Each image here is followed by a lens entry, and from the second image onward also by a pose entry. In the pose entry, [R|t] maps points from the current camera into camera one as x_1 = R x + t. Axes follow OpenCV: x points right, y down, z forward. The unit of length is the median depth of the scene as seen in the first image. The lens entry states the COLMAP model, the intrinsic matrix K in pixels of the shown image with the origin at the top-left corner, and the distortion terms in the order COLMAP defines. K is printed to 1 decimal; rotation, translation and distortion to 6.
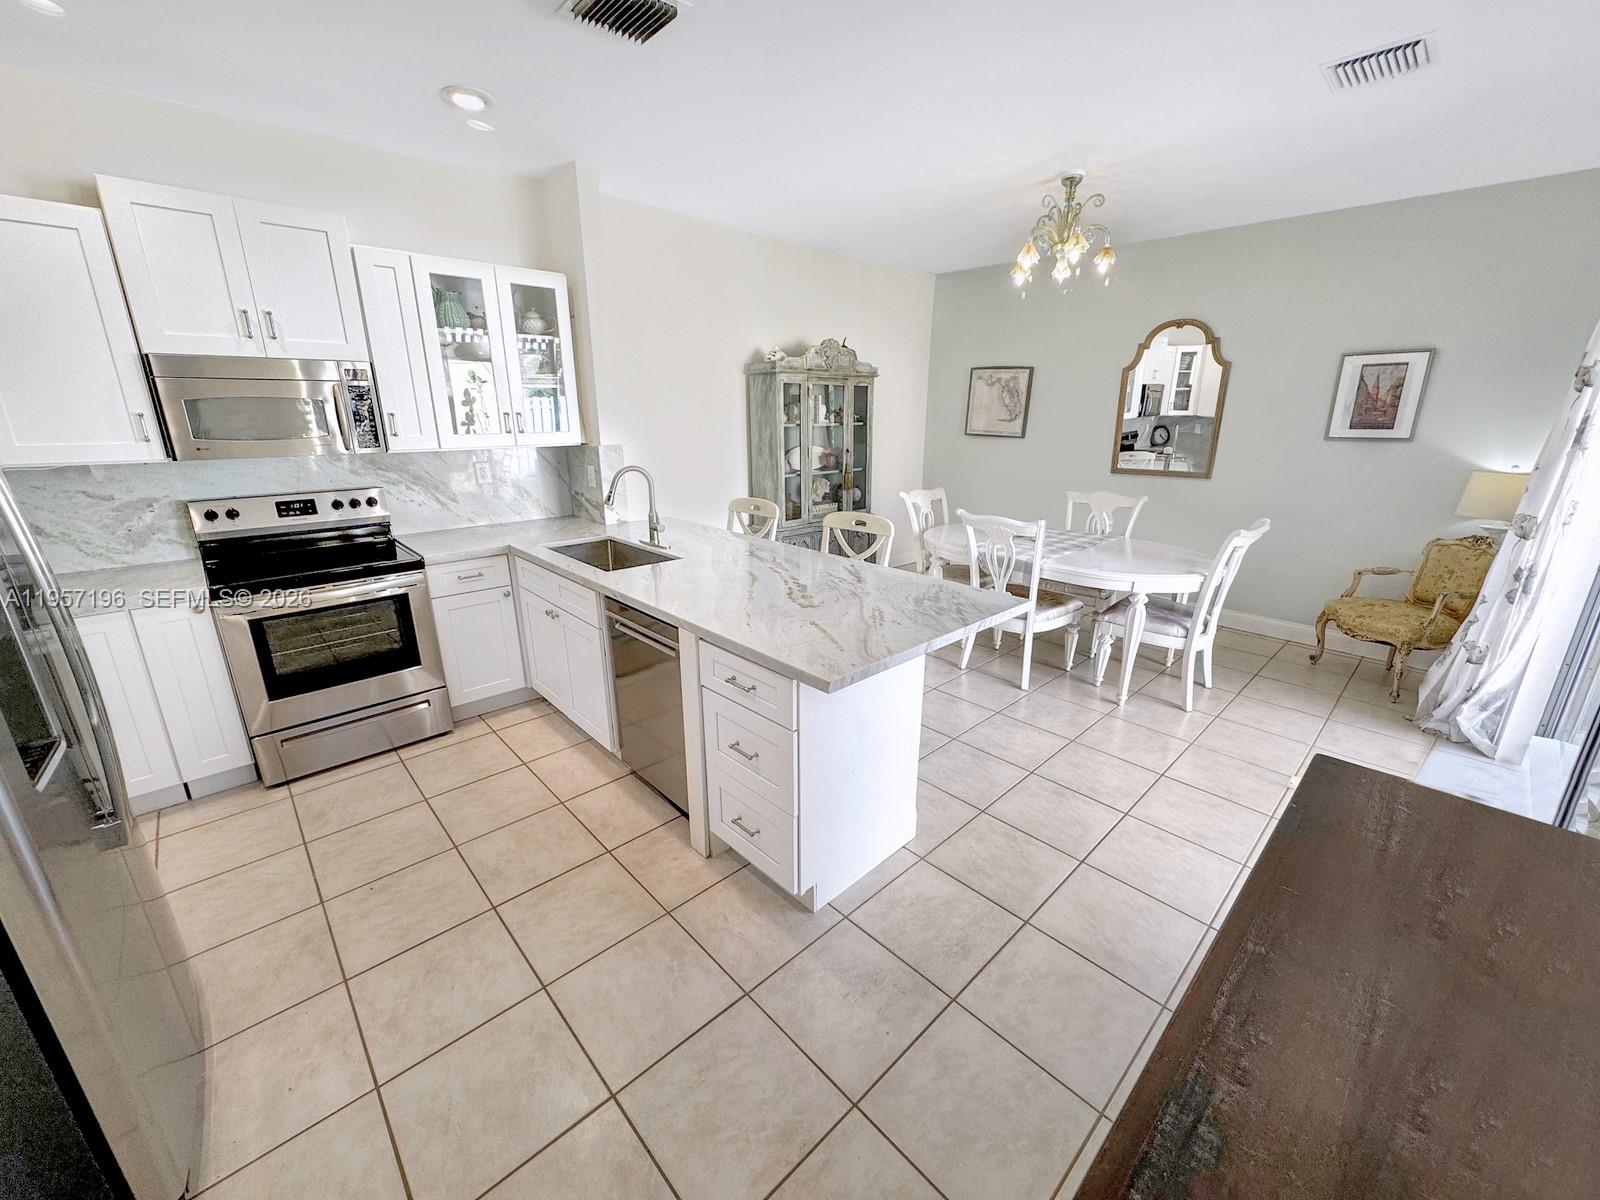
lens RADIAL K [[636.6, 0, 800.1], [0, 636.6, 599.0], [0, 0, 1]] dist [-0.001478, -0.000177]
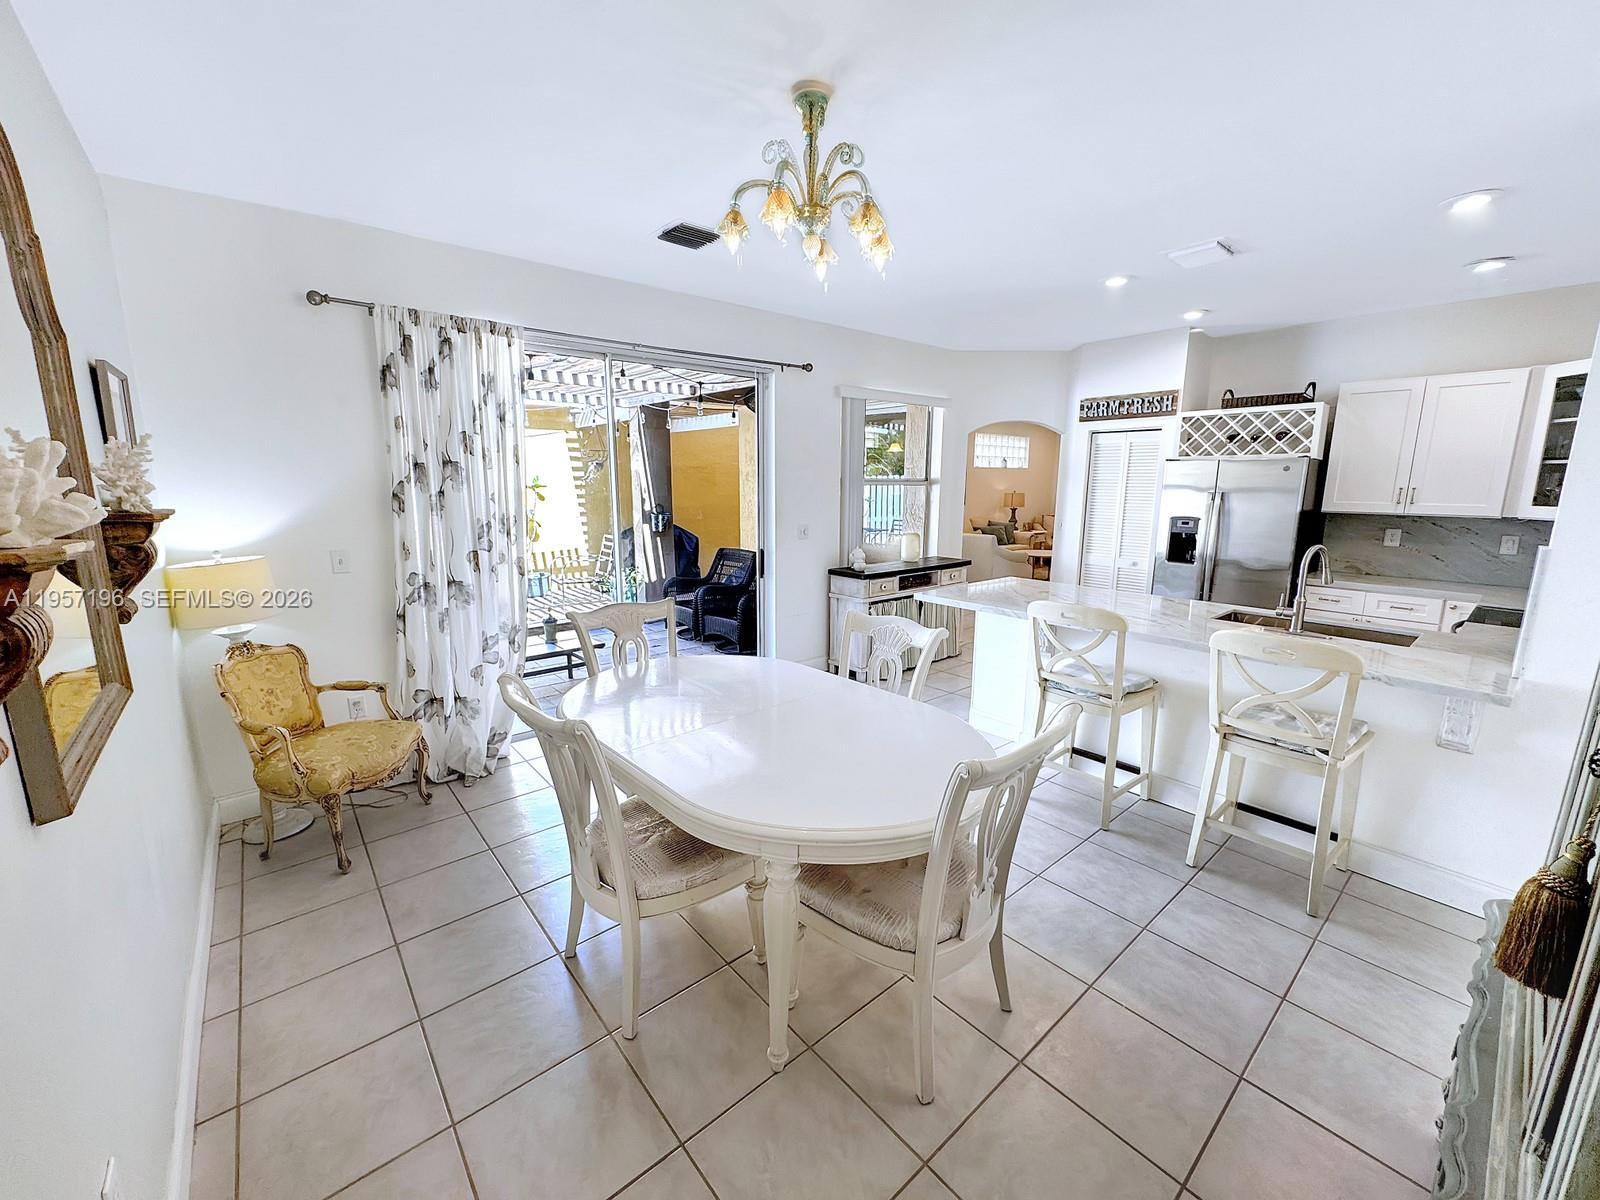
lens RADIAL K [[646.3, 0, 800.5], [0, 646.3, 591.9], [0, 0, 1]] dist [0.002902, 0.000276]
pose [[-0.998801, -0.014216, 0.046842, 0.424109], [0.008407, 0.892865, 0.450246, -0.558772], [-0.048224, 0.450100, -0.891675, 1.836429]]
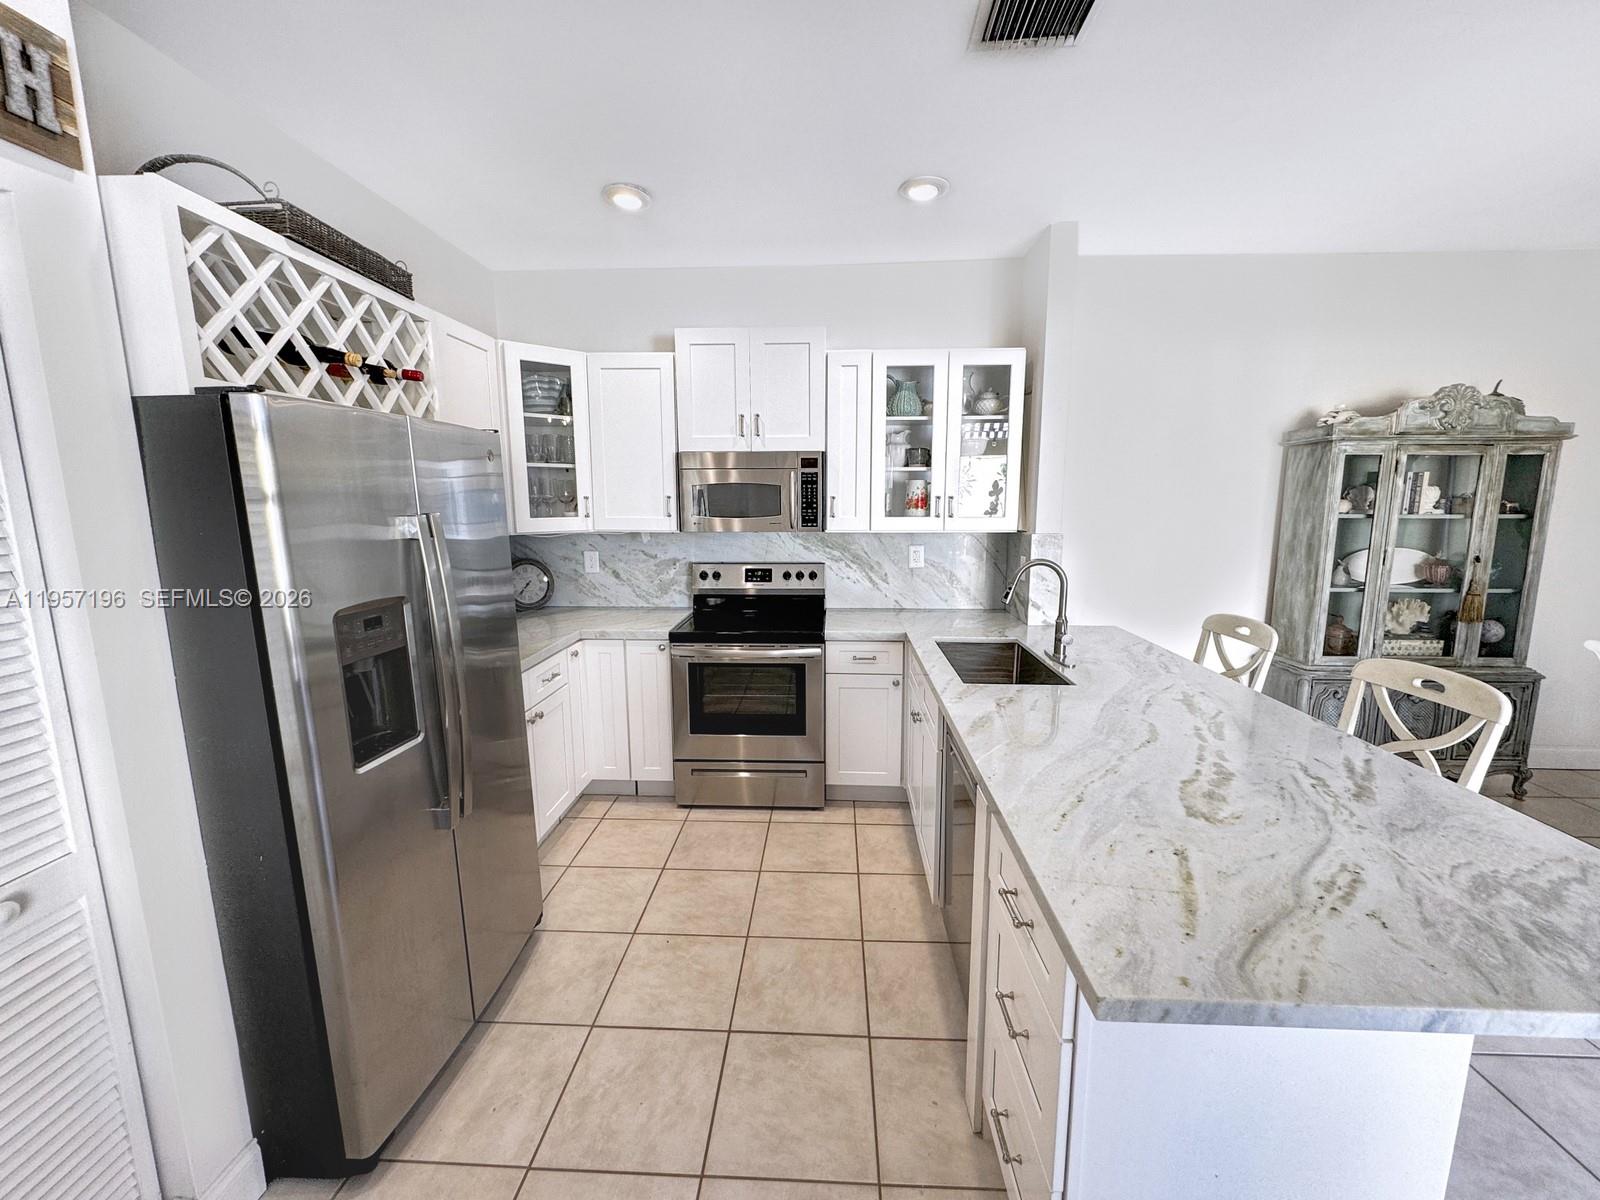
lens RADIAL K [[646.5, 0, 800.0], [0, 646.5, 600.0], [0, 0, 1]] dist [-0.001634, -0.000149]
pose [[0.696026, 0.110592, -0.709449, 0.106792], [-0.204855, 0.977585, -0.048589, -0.053551], [0.688173, 0.179153, 0.703080, 0.212815]]
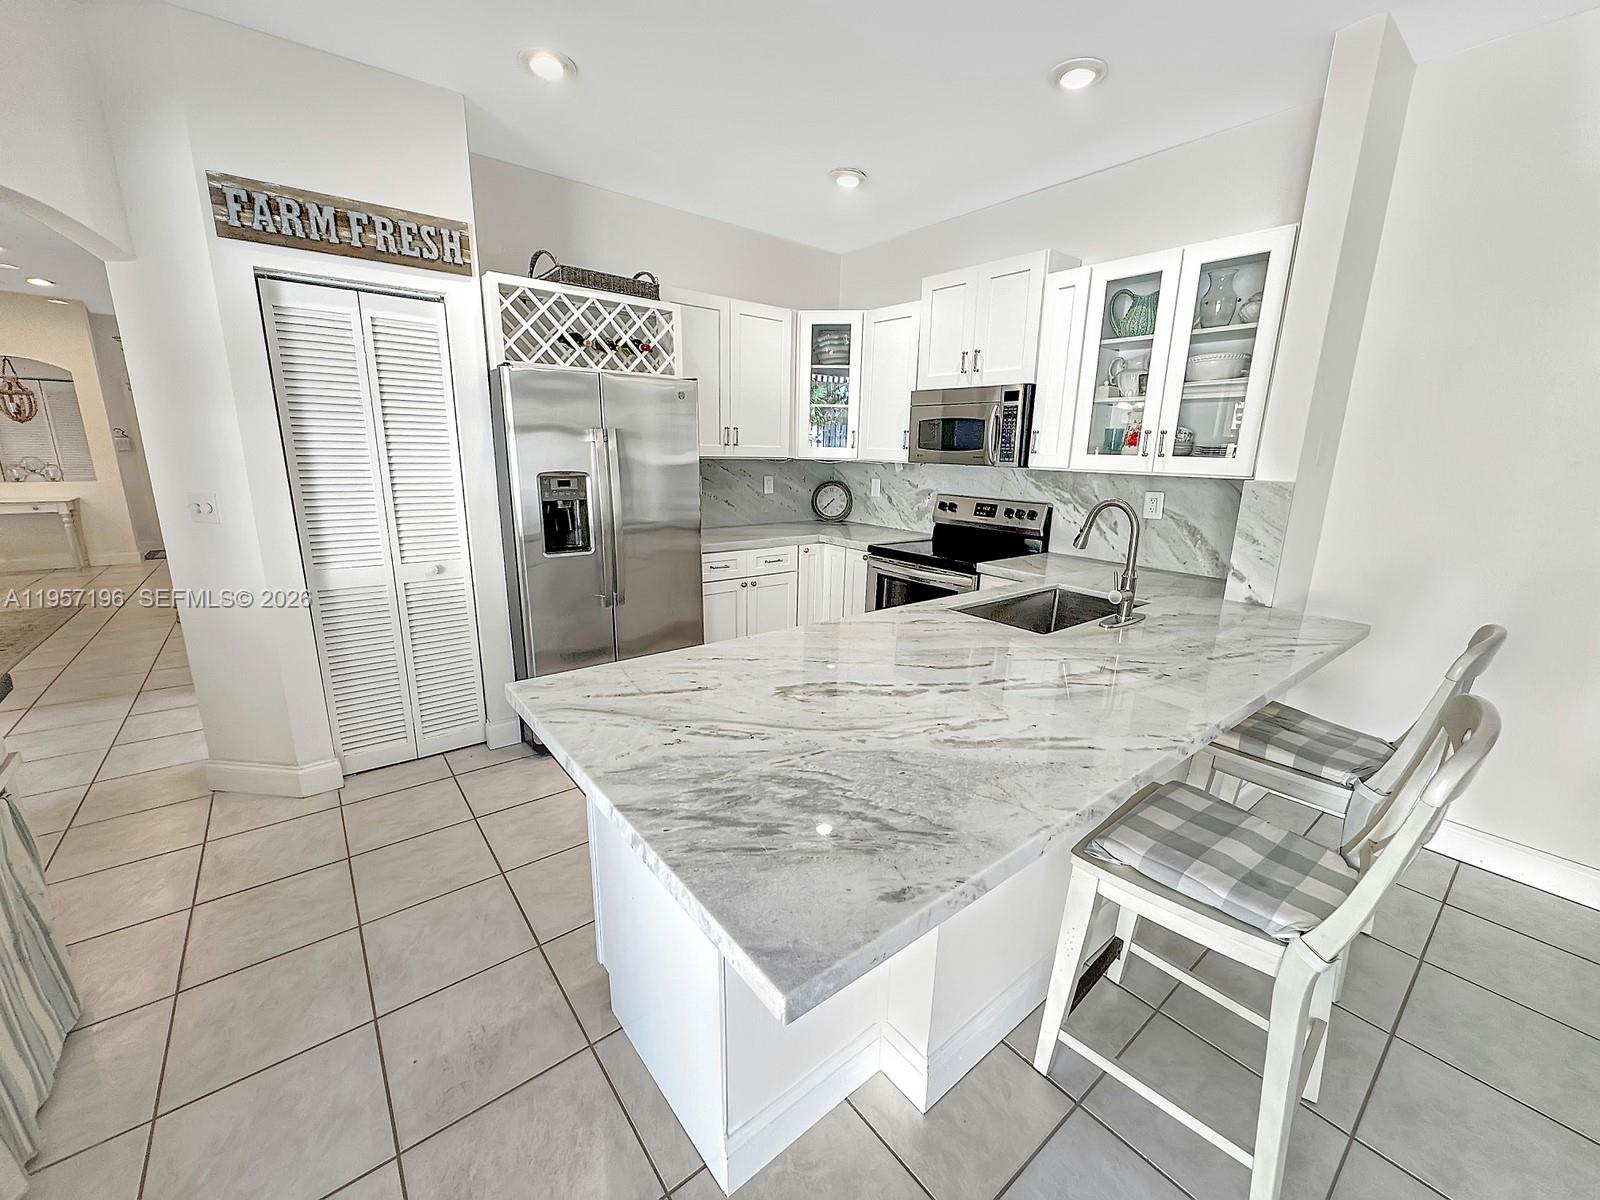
lens RADIAL K [[636.6, 0, 800.1], [0, 636.6, 599.0], [0, 0, 1]] dist [-0.001478, -0.000177]
pose [[-0.080517, 0.230358, -0.969769, 0.431537], [-0.310284, 0.918794, 0.244011, -0.165773], [0.947228, 0.320551, -0.002502, 0.689553]]
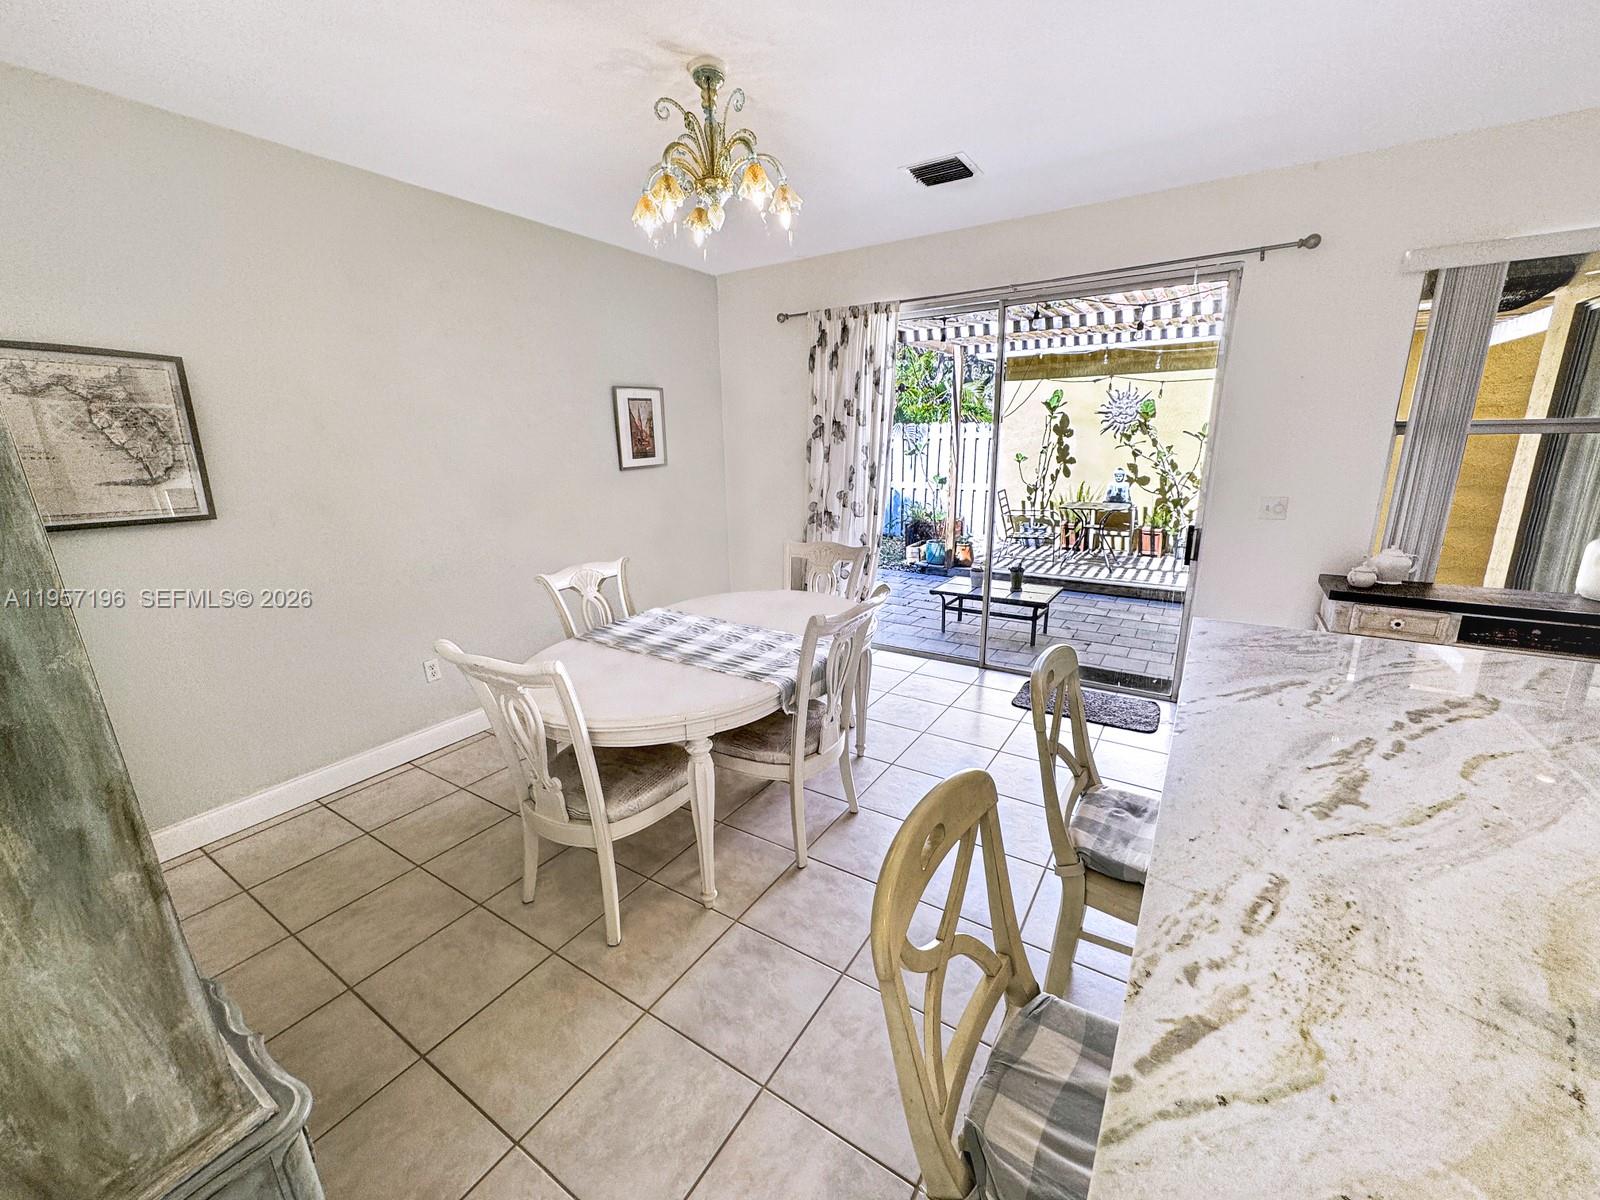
lens RADIAL K [[636.6, 0, 800.1], [0, 636.6, 599.0], [0, 0, 1]] dist [-0.001478, -0.000177]
pose [[-0.243170, -0.241483, 0.939443, -0.316355], [0.296988, 0.903465, 0.309109, -0.384438], [-0.923399, 0.354169, -0.147978, 1.253221]]
